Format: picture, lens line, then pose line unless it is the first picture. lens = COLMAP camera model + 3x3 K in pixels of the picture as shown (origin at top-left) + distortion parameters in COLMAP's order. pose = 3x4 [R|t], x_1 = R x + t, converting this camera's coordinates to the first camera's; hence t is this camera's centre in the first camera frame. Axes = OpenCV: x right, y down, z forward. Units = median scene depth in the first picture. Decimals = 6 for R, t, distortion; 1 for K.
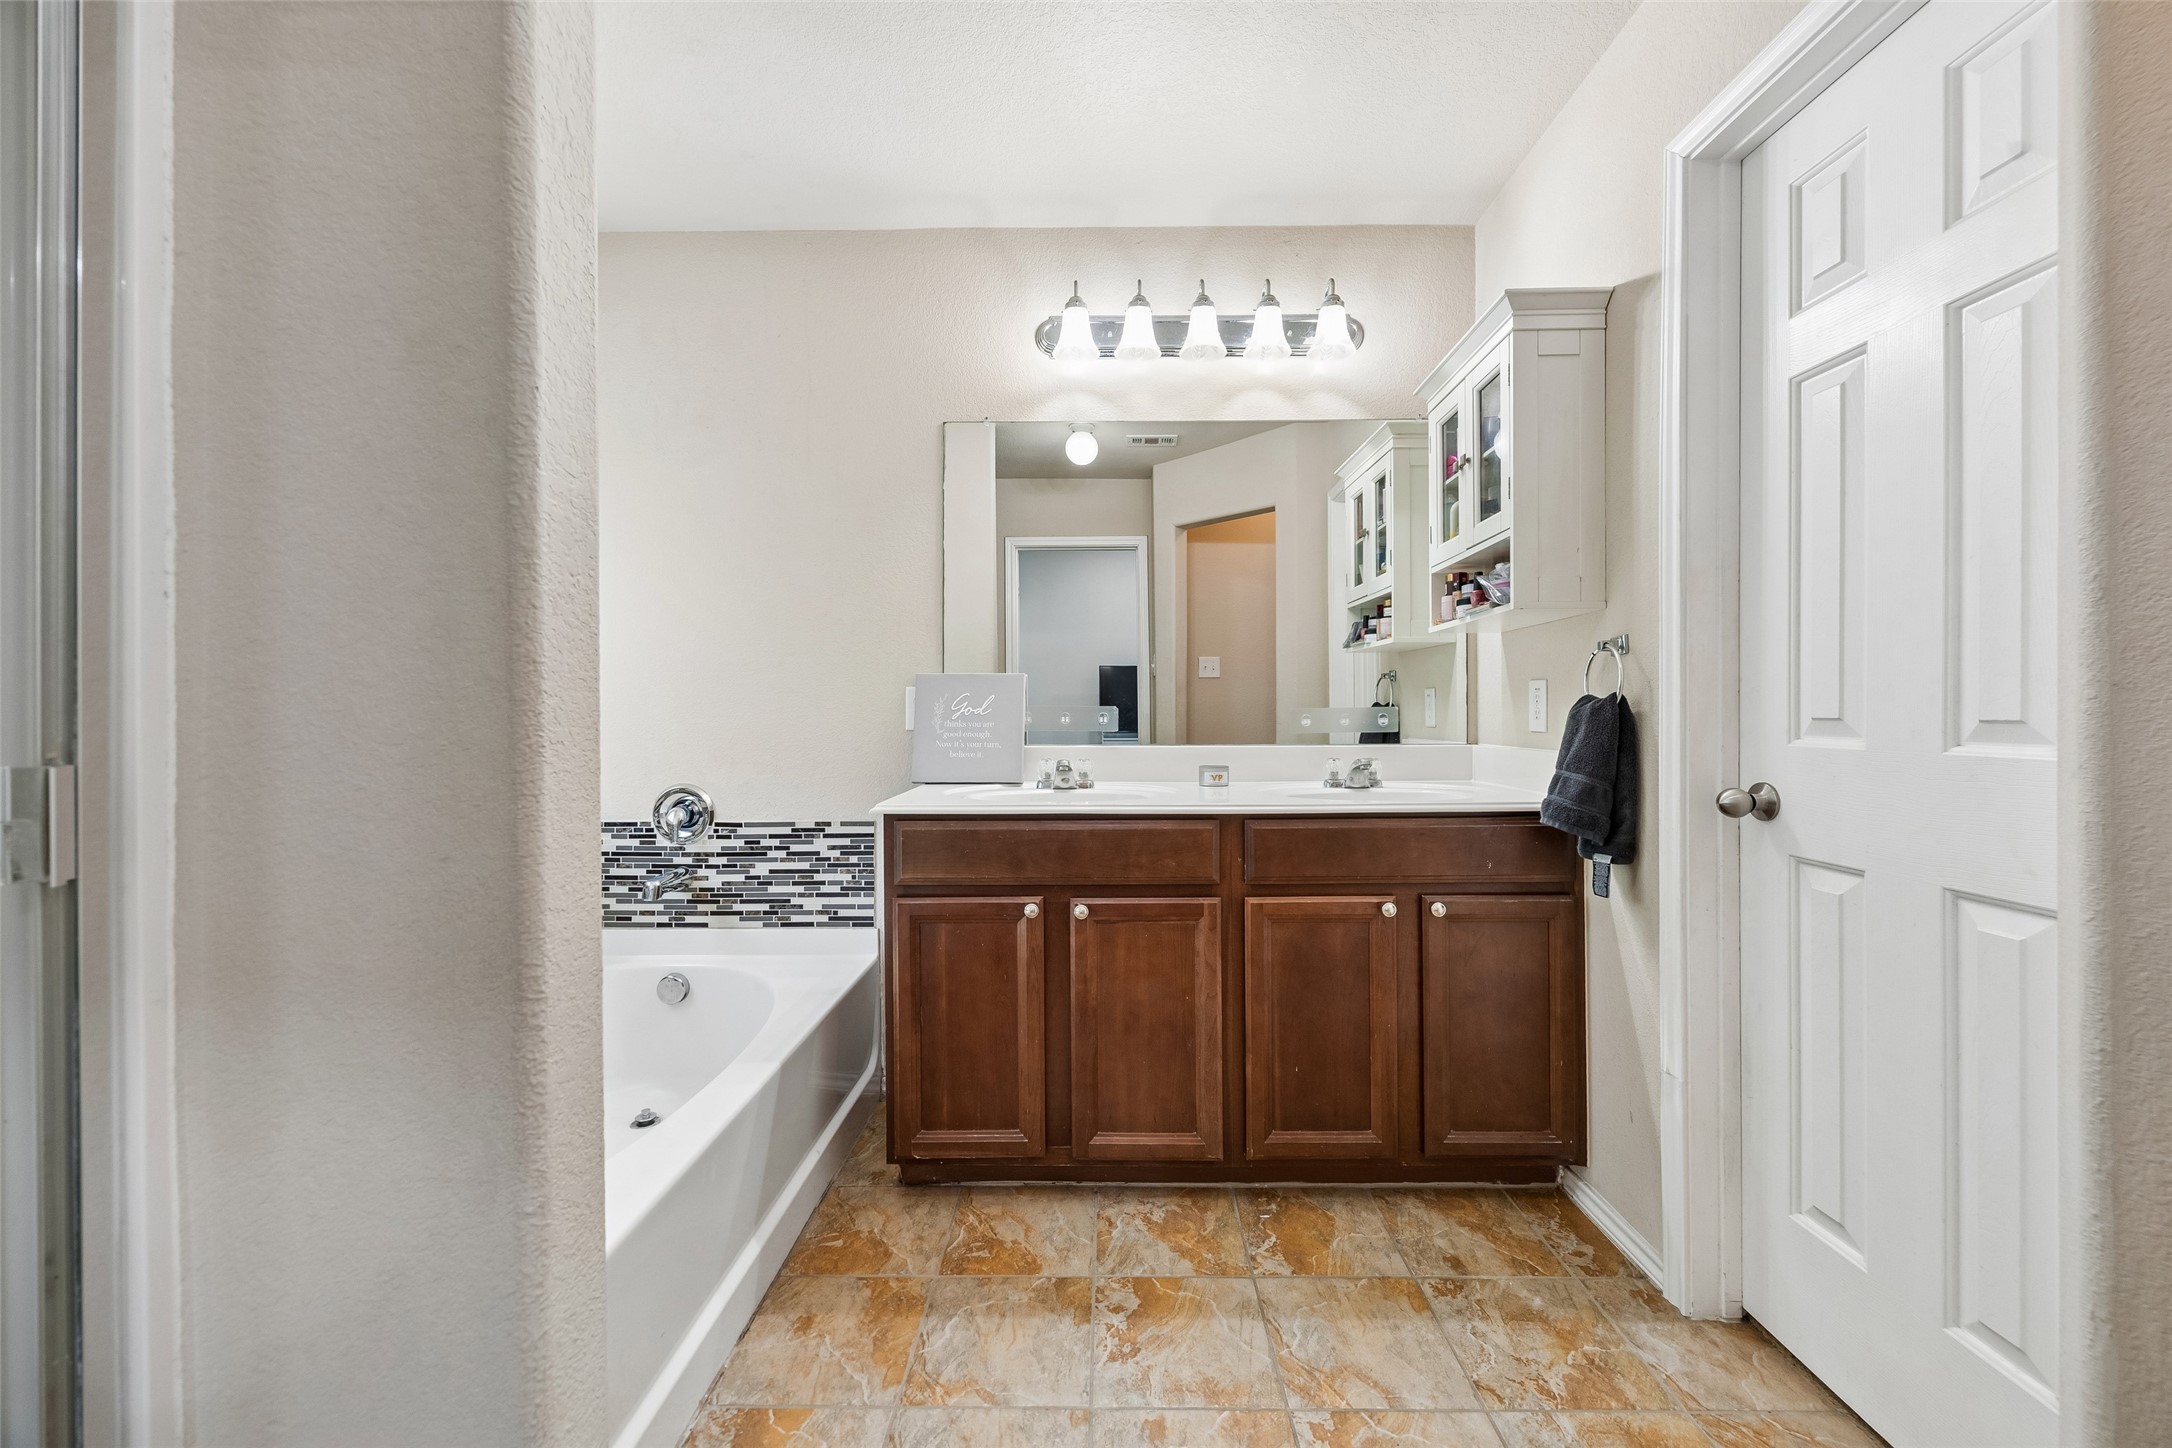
lens RADIAL K [[838.6, 0, 1103.4], [0, 838.6, 714.0], [0, 0, 1]] dist [-0.001386, 0.000558]
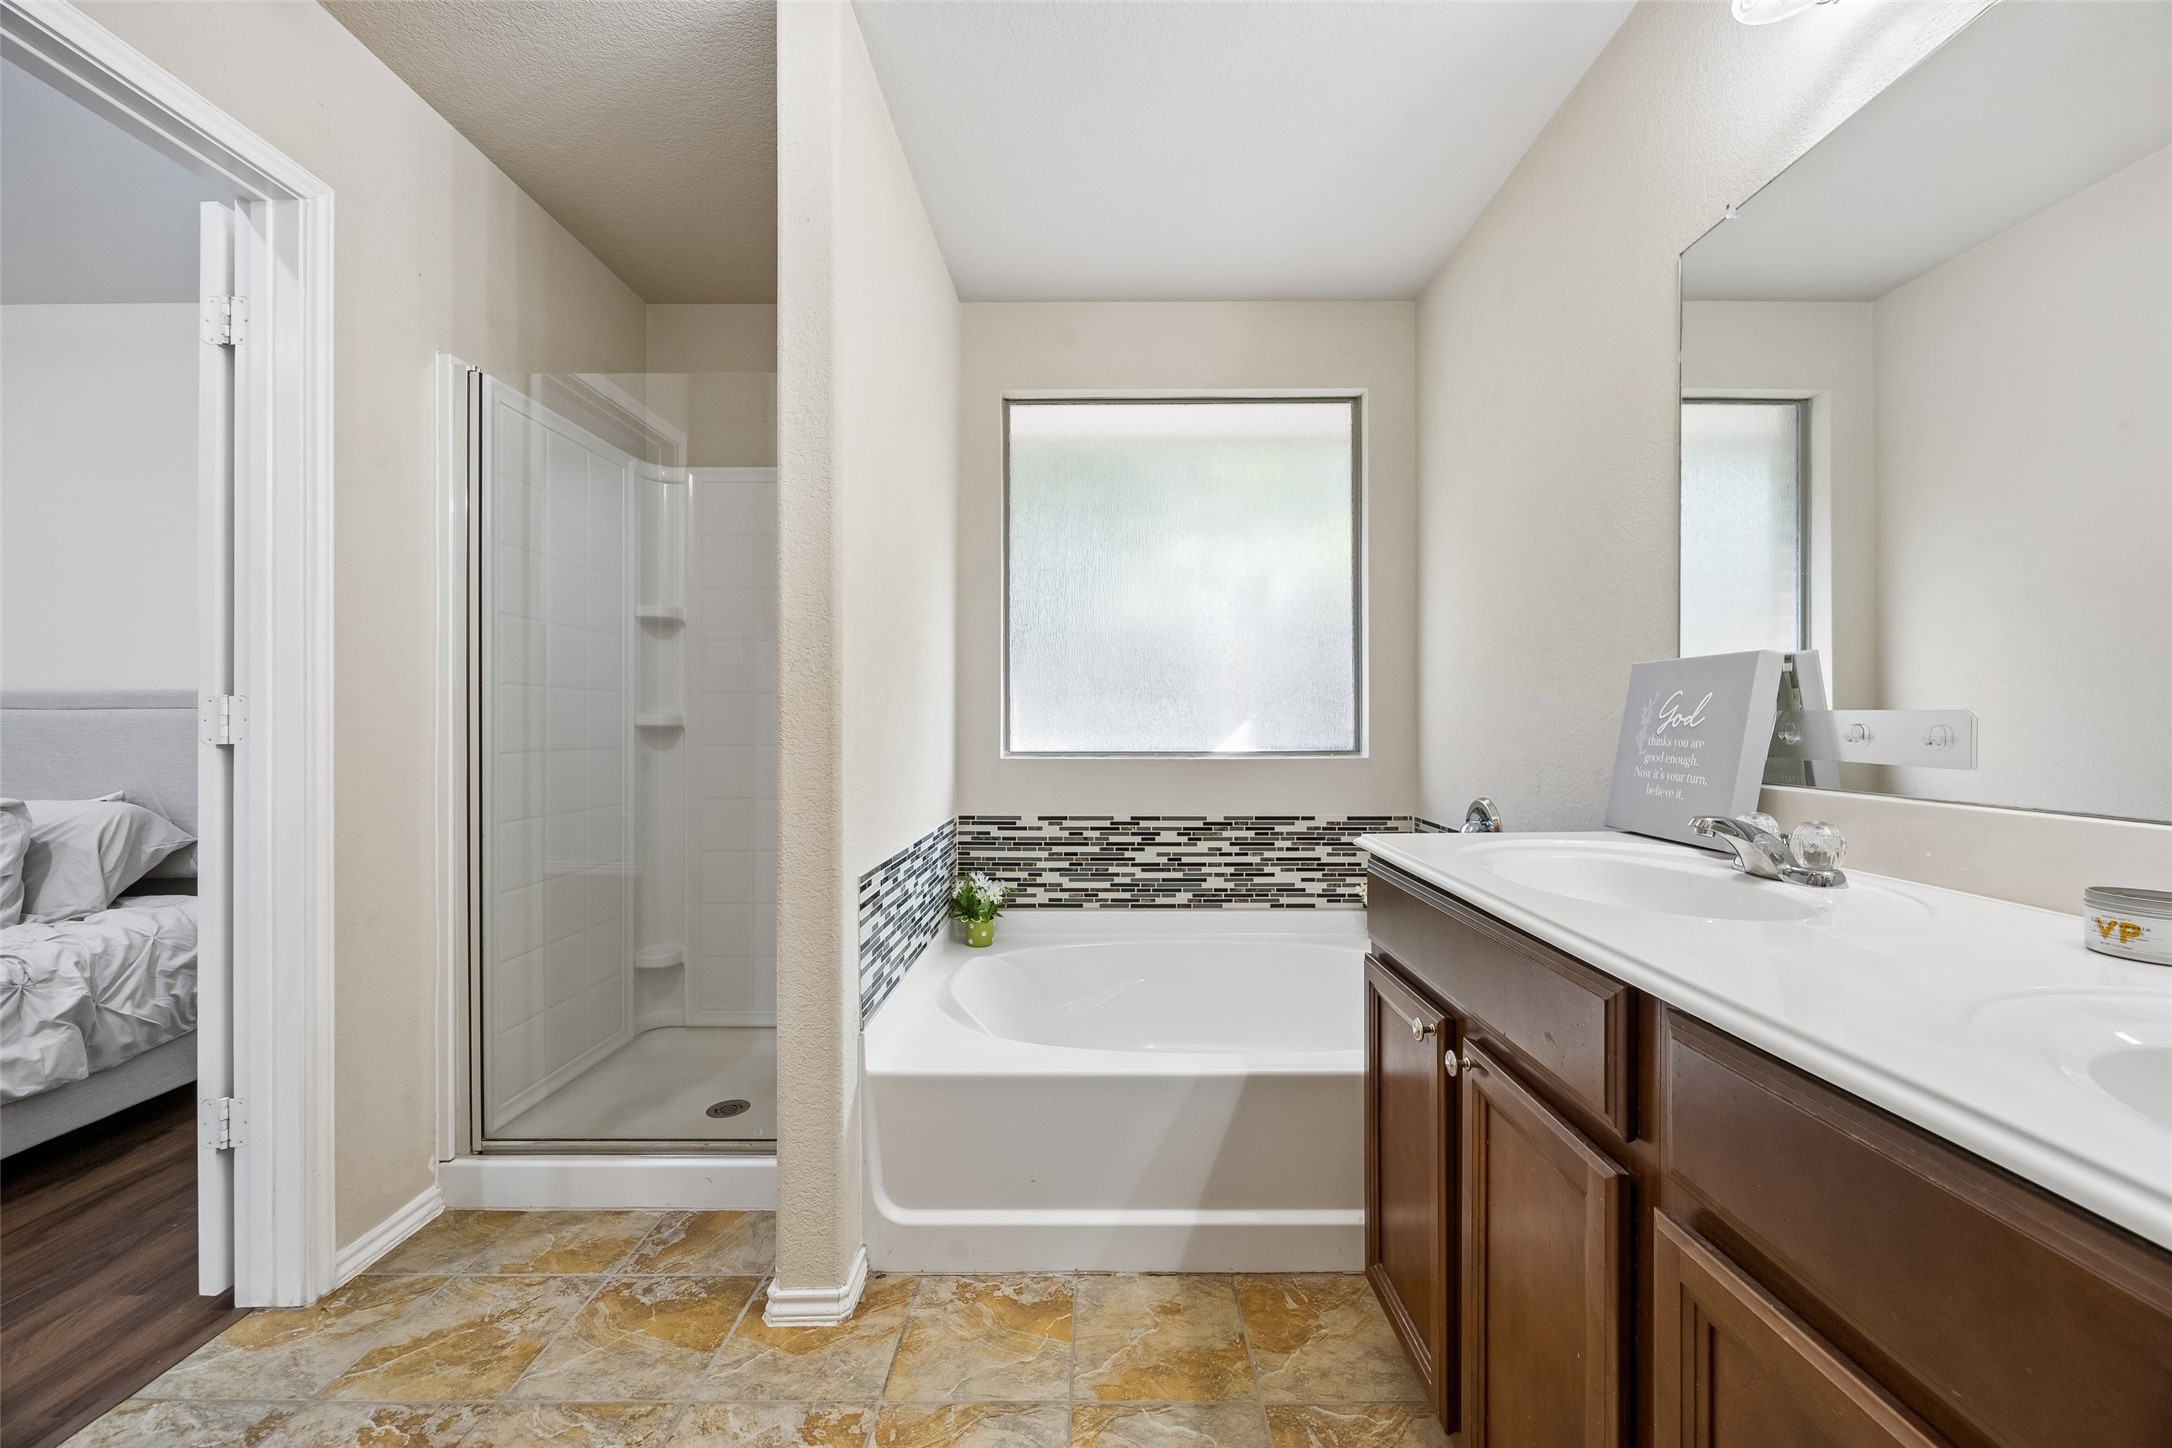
lens RADIAL K [[838.6, 0, 1108.4], [0, 838.6, 722.6], [0, 0, 1]] dist [-0.001386, 0.000558]
pose [[-0.000433, 0.006857, -0.999976, 0.491459], [-0.001175, 0.999976, 0.006857, -0.005983], [0.999999, 0.001178, -0.000425, 0.667092]]
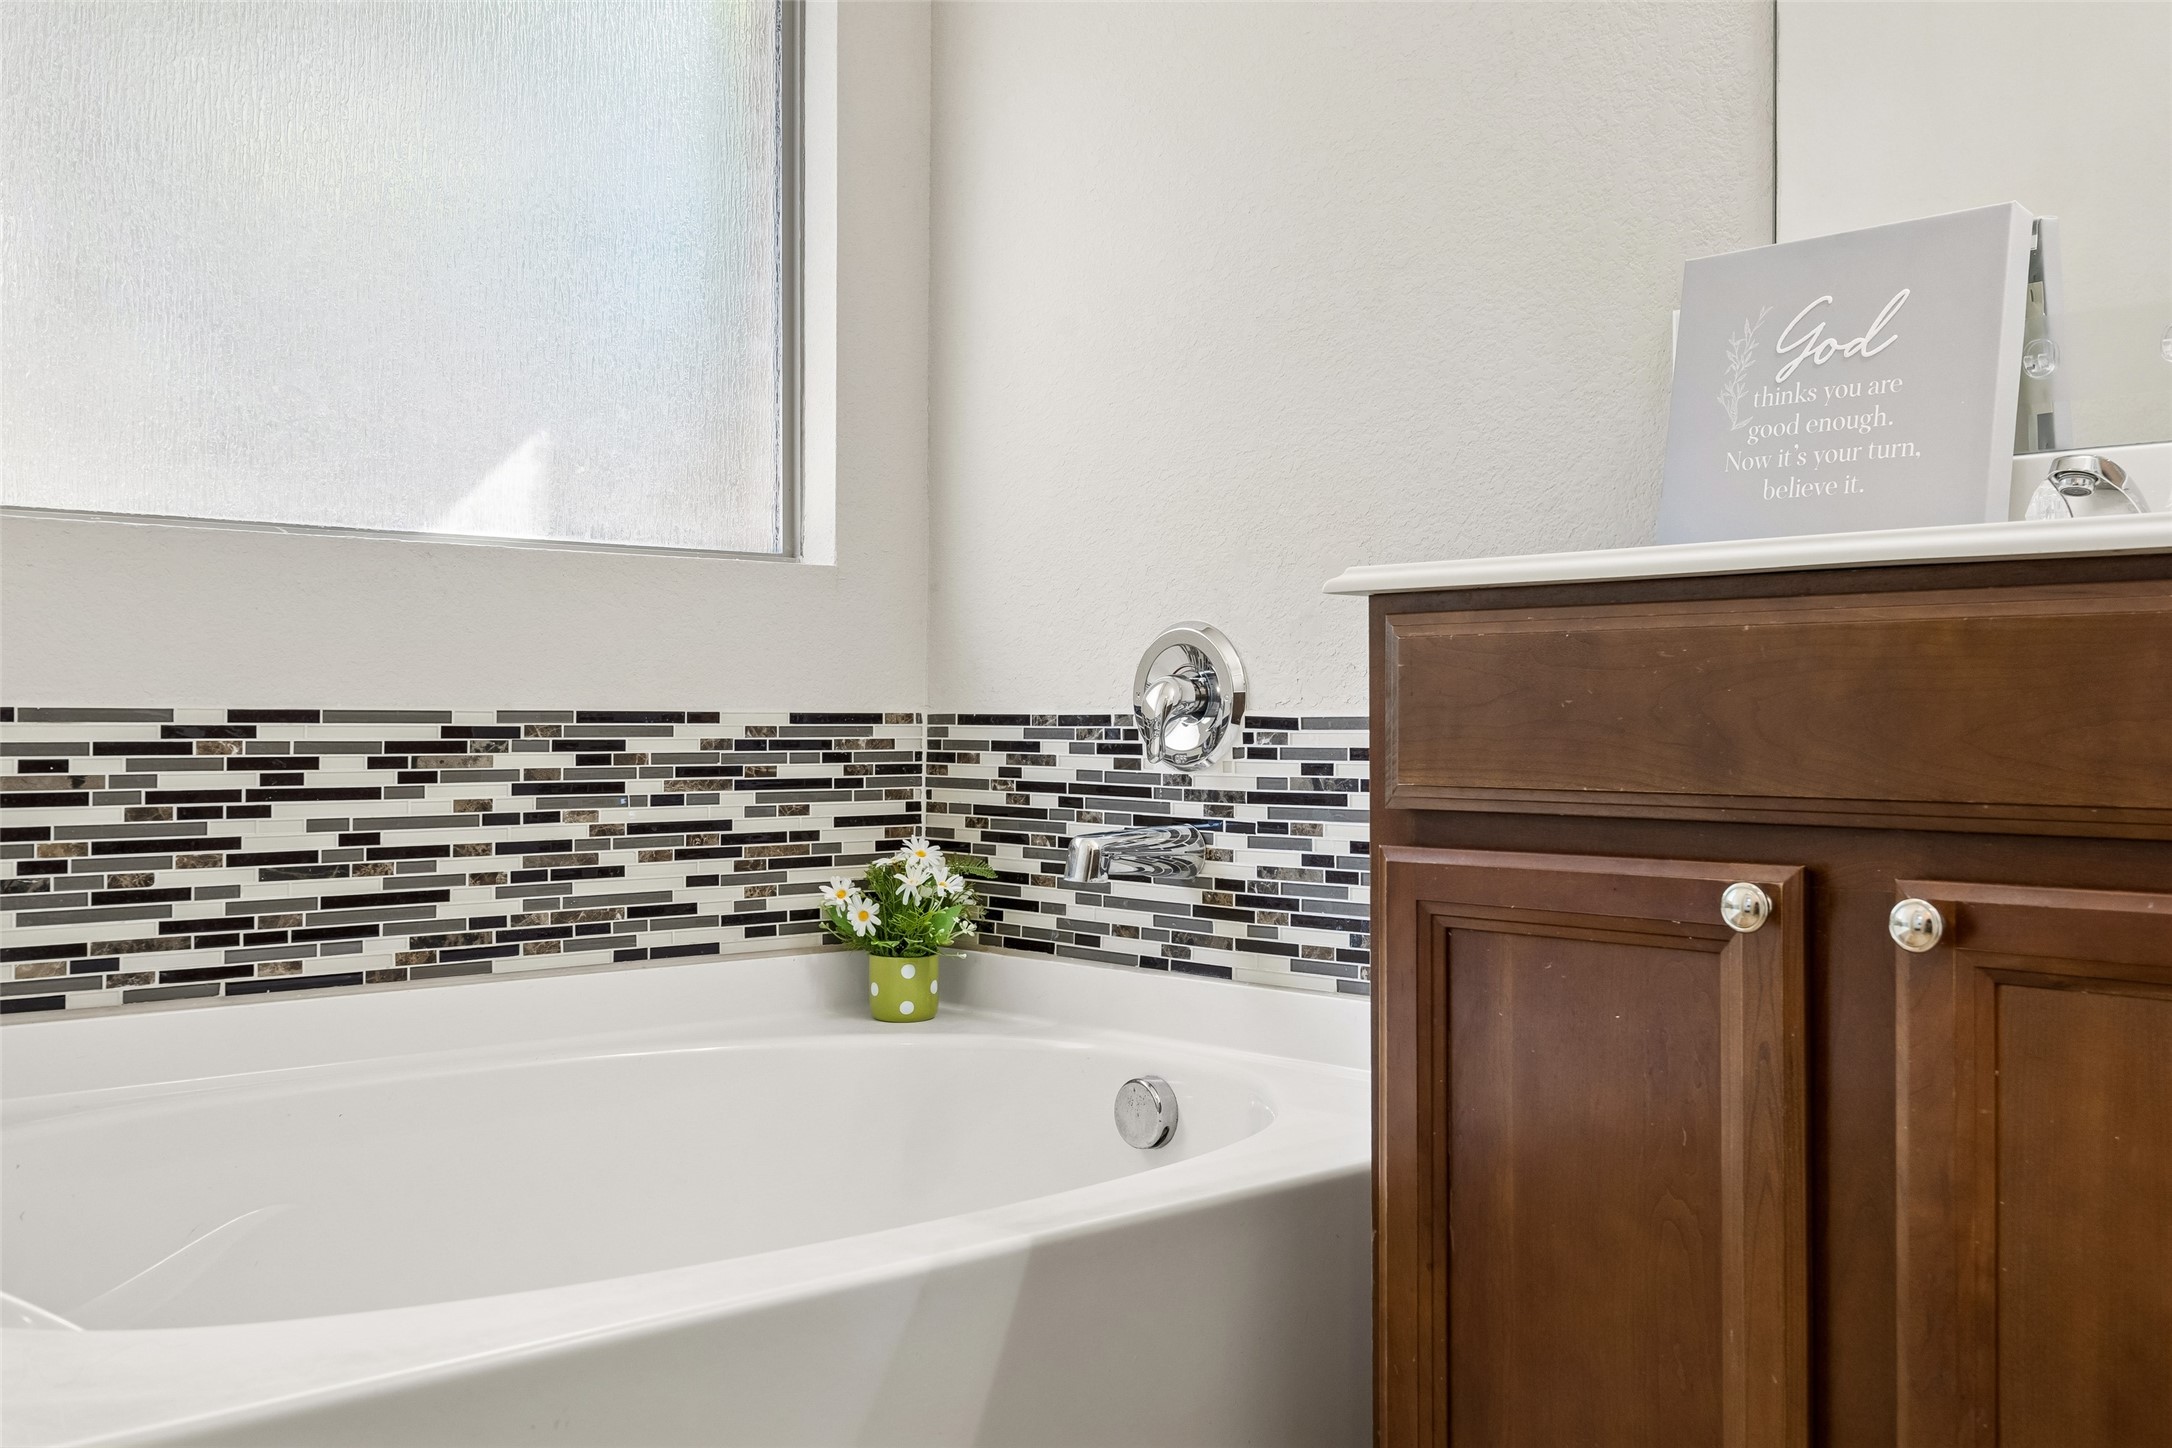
lens RADIAL K [[2086.9, 0, 1095.8], [0, 2086.9, 717.3], [0, 0, 1]] dist [-0.034937, 0.000000]
pose [[0.677364, 0.002053, -0.735645, 0.247282], [-0.005894, 0.999979, -0.002636, 0.152169], [0.735625, 0.006122, 0.677362, 0.319074]]
